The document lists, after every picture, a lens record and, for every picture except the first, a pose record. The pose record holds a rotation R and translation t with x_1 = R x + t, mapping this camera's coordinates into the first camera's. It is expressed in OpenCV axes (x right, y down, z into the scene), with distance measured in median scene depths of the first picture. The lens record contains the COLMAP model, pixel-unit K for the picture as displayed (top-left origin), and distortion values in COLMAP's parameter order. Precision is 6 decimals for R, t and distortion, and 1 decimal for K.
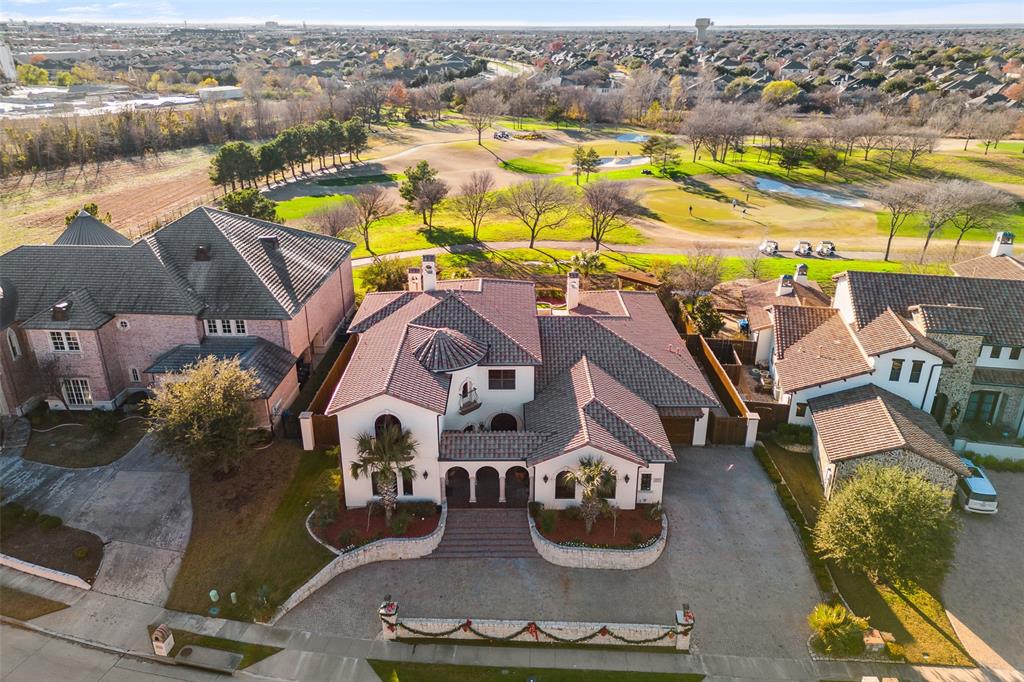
lens RADIAL K [[733.7, 0, 512.0], [0, 733.7, 341.0], [0, 0, 1]] dist [0.028603, -0.004004]
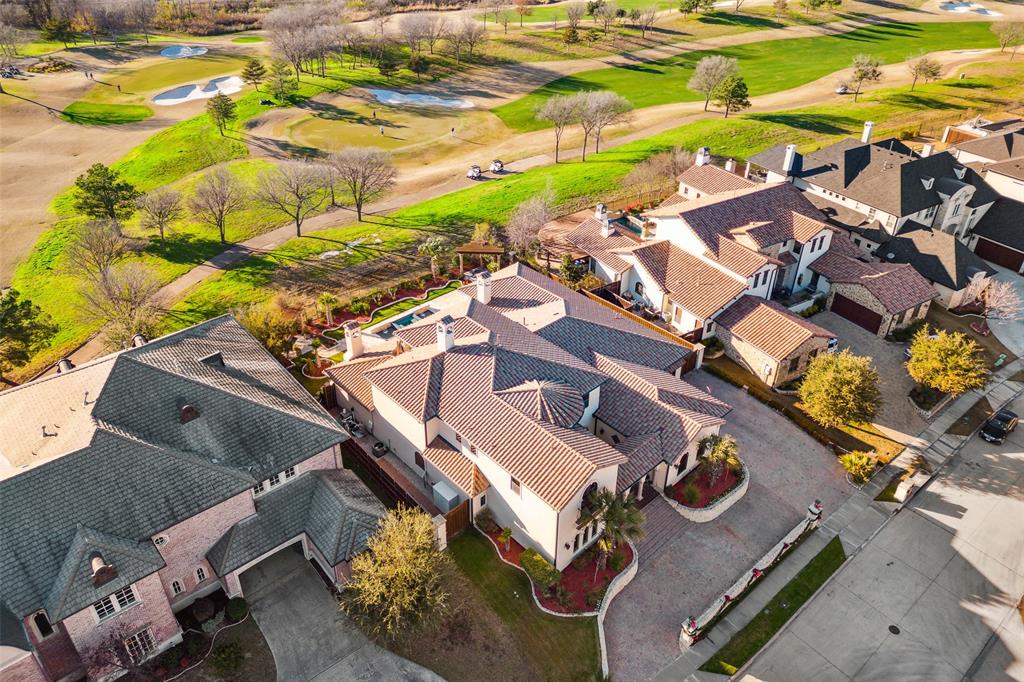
lens RADIAL K [[715.5, 0, 513.4], [0, 715.5, 312.0], [0, 0, 1]] dist [0.060738, -0.056909]
pose [[0.732479, -0.356650, 0.579893, -0.618918], [0.259830, 0.933769, 0.246096, -0.344754], [-0.629256, -0.029587, 0.776635, 0.181051]]
